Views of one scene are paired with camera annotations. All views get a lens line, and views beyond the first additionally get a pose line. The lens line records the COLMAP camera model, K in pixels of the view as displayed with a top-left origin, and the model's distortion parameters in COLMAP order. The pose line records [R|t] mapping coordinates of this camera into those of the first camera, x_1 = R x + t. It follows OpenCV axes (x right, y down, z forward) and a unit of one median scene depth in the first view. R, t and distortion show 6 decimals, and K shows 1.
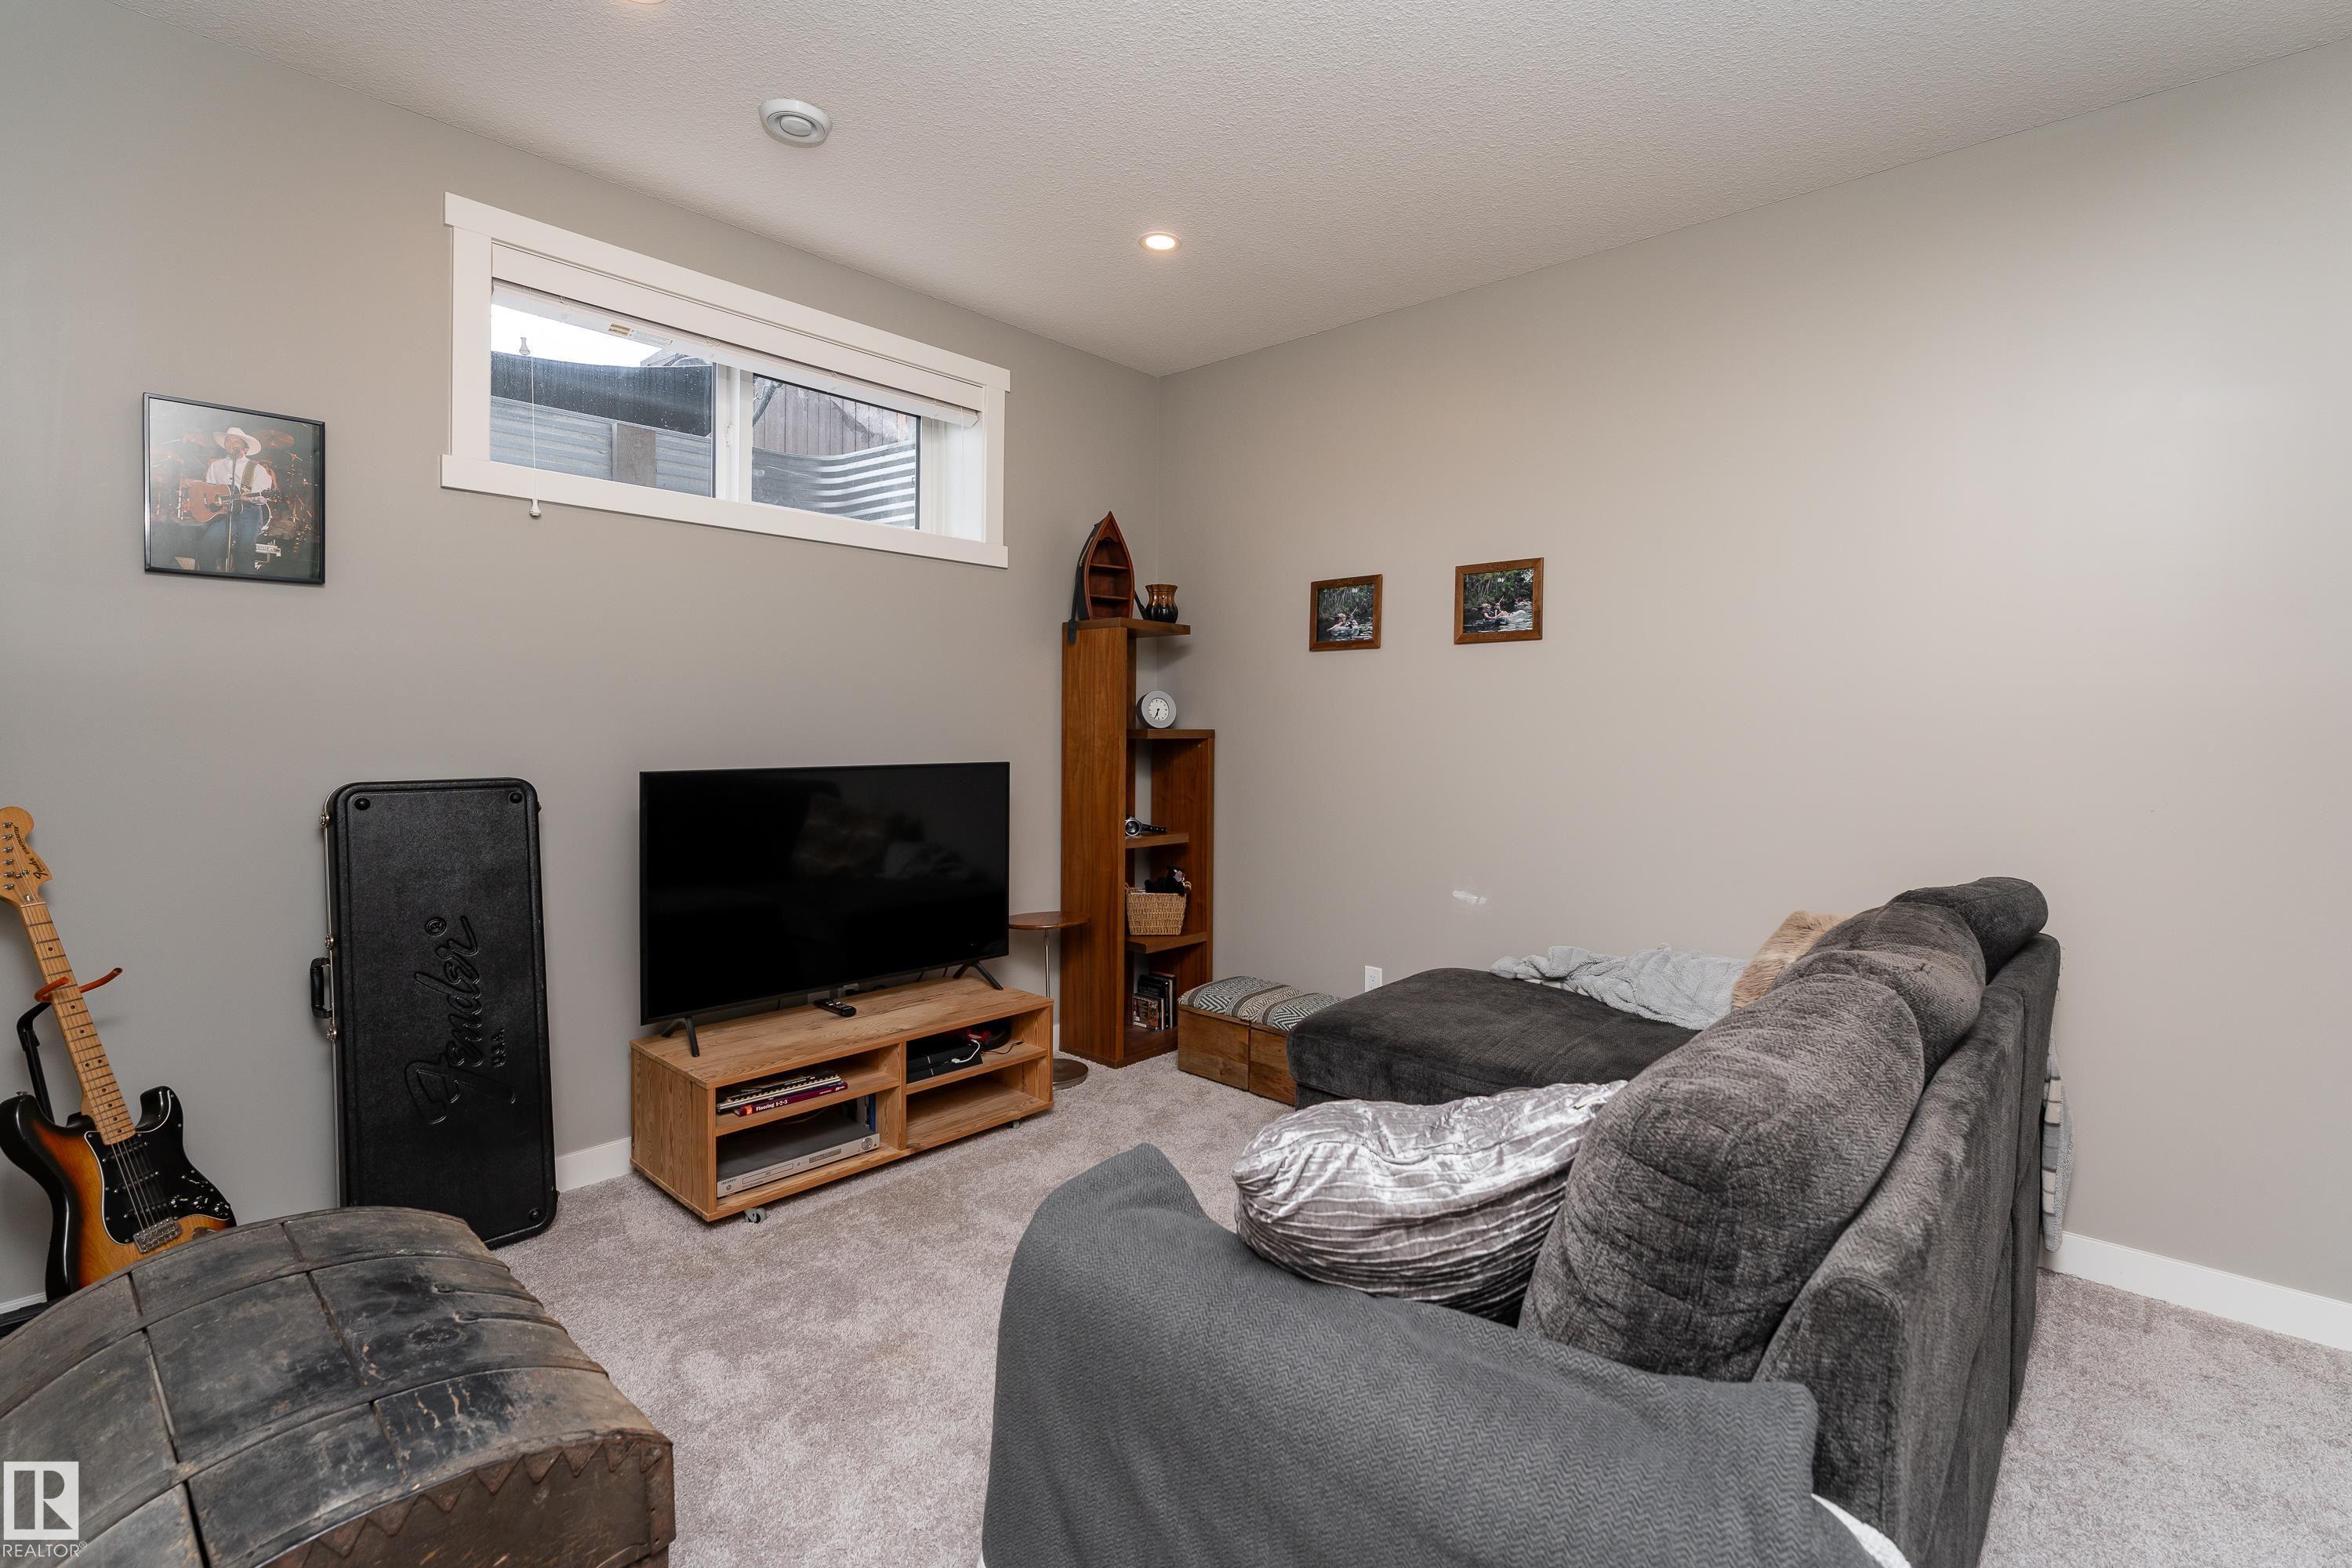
lens RADIAL K [[1090.2, 0, 1177.1], [0, 1090.2, 748.4], [0, 0, 1]] dist [0.001781, 0.000048]
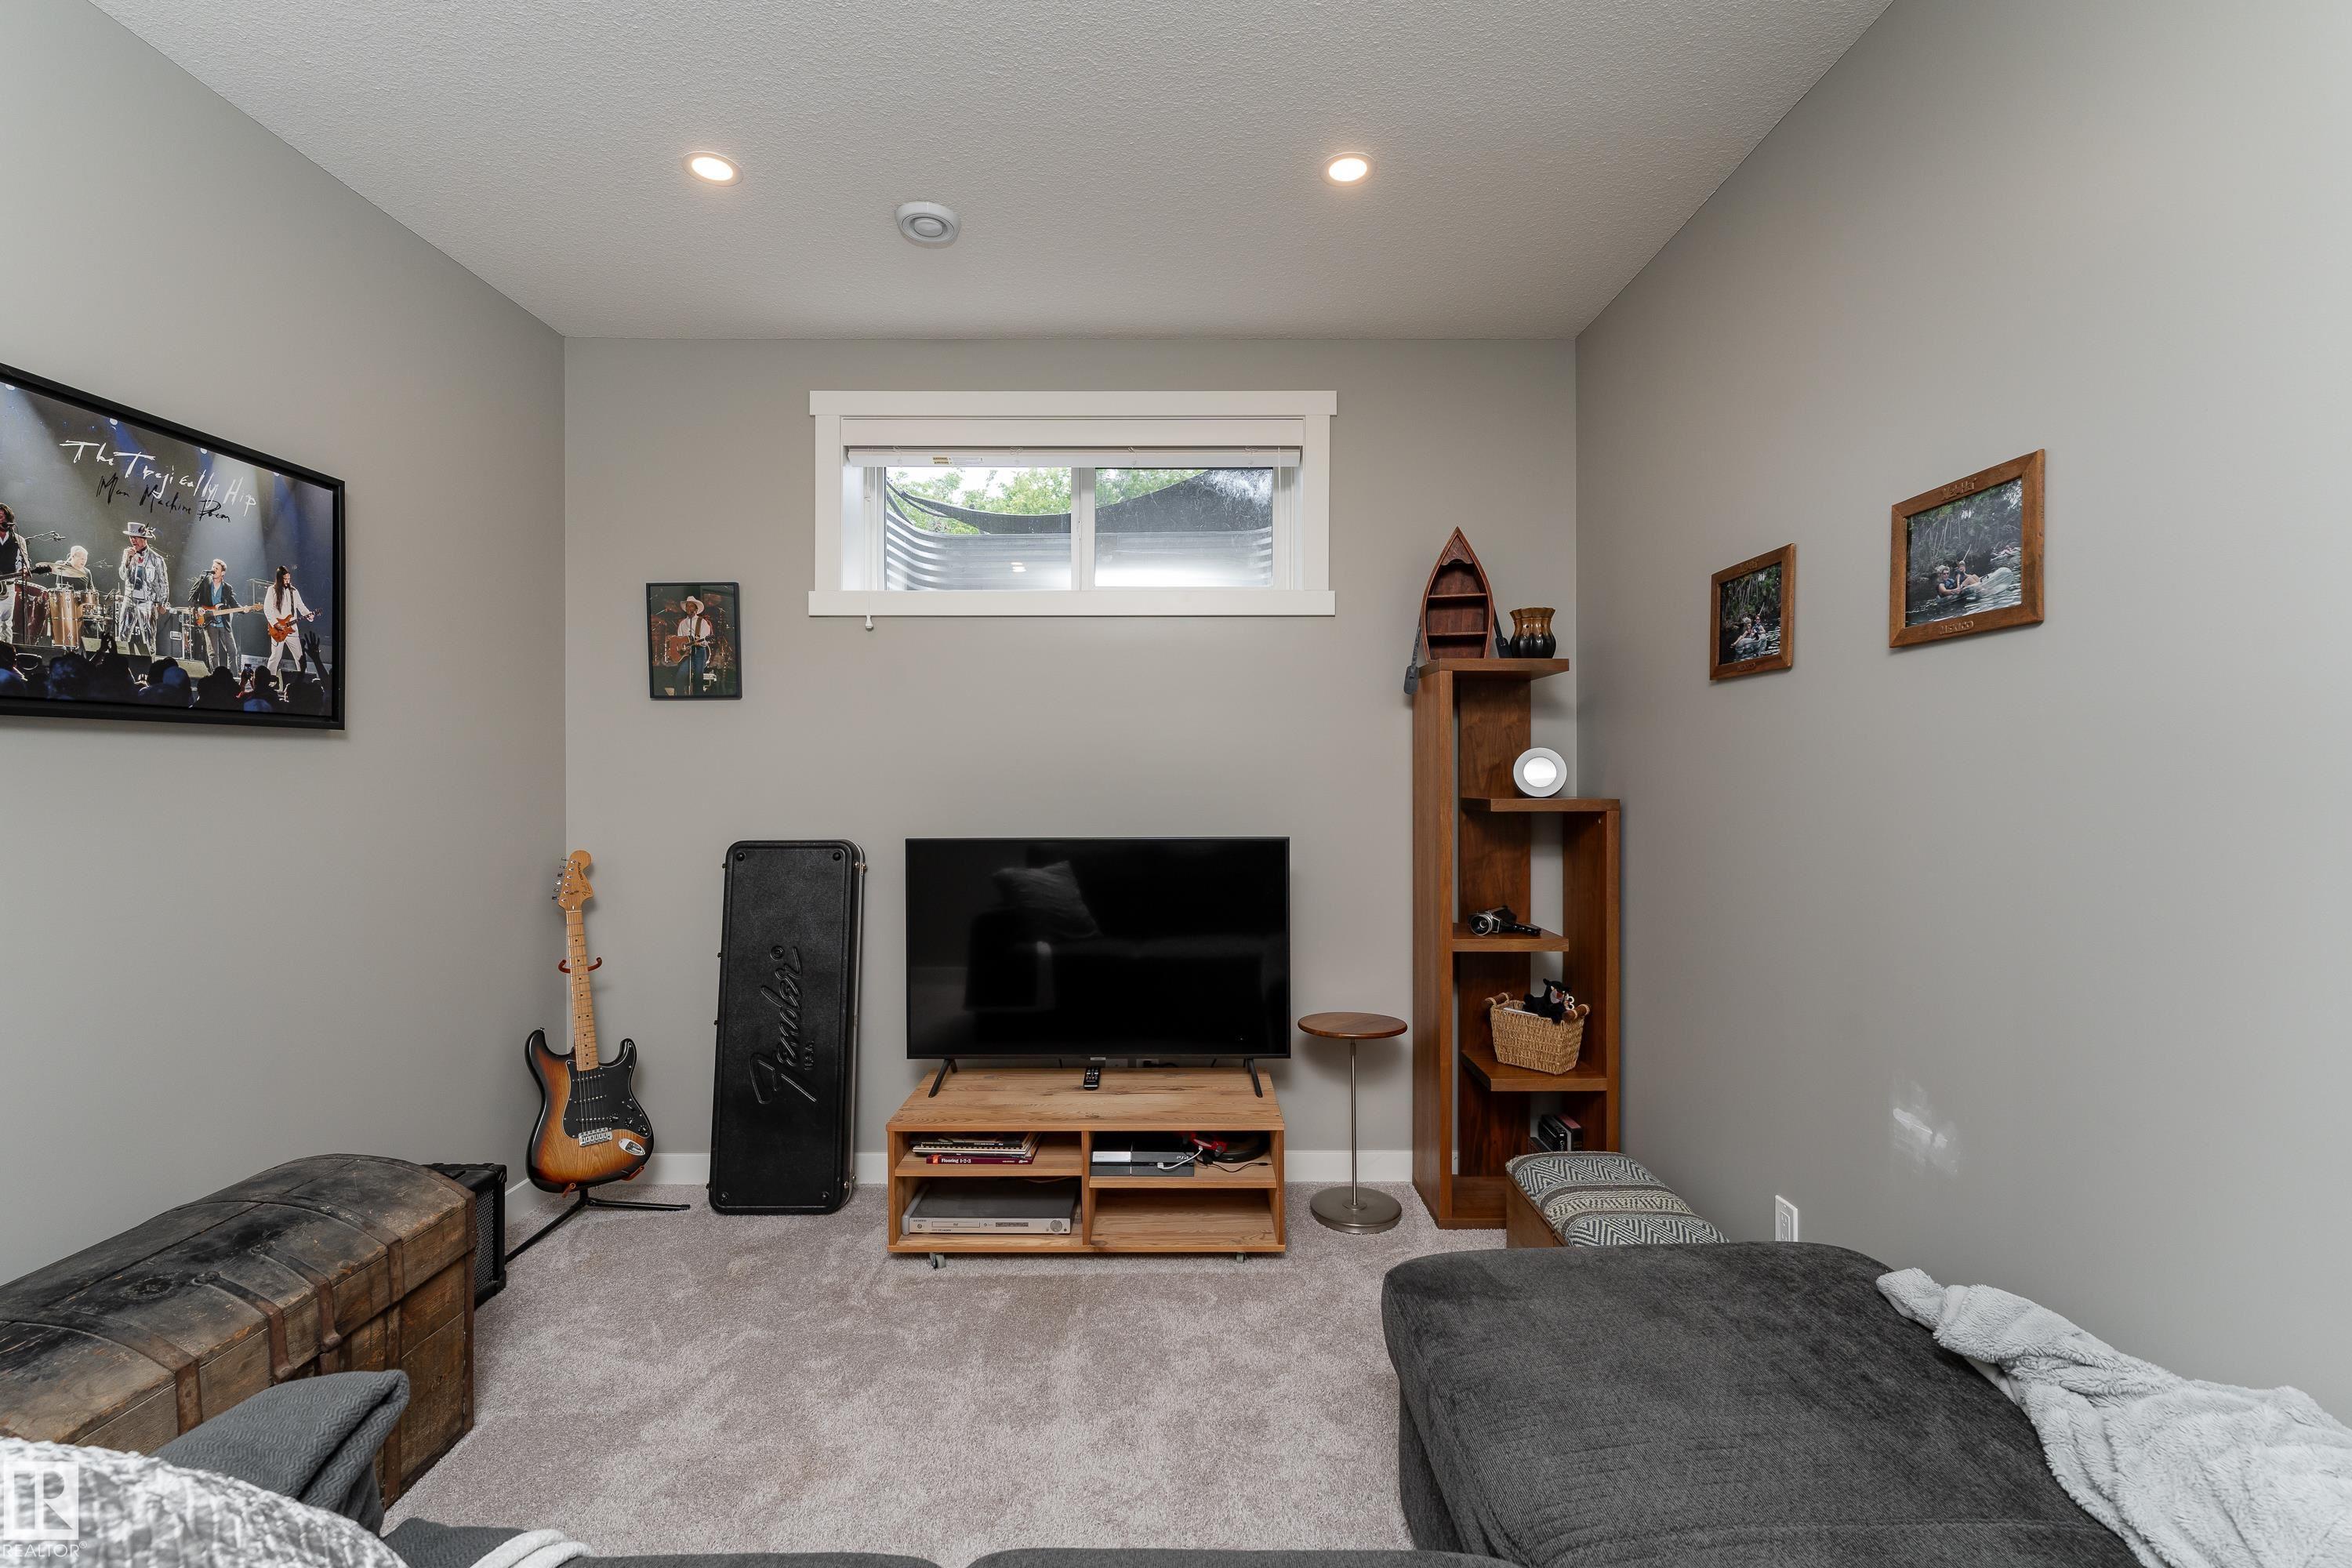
lens RADIAL K [[980.9, 0, 1176.0], [0, 980.9, 784.0], [0, 0, 1]] dist [0.002951, 0.000370]
pose [[0.670076, -0.004198, -0.742280, 0.394761], [-0.006732, 0.999909, -0.011732, -0.021960], [0.742262, 0.012858, 0.669987, 0.431330]]
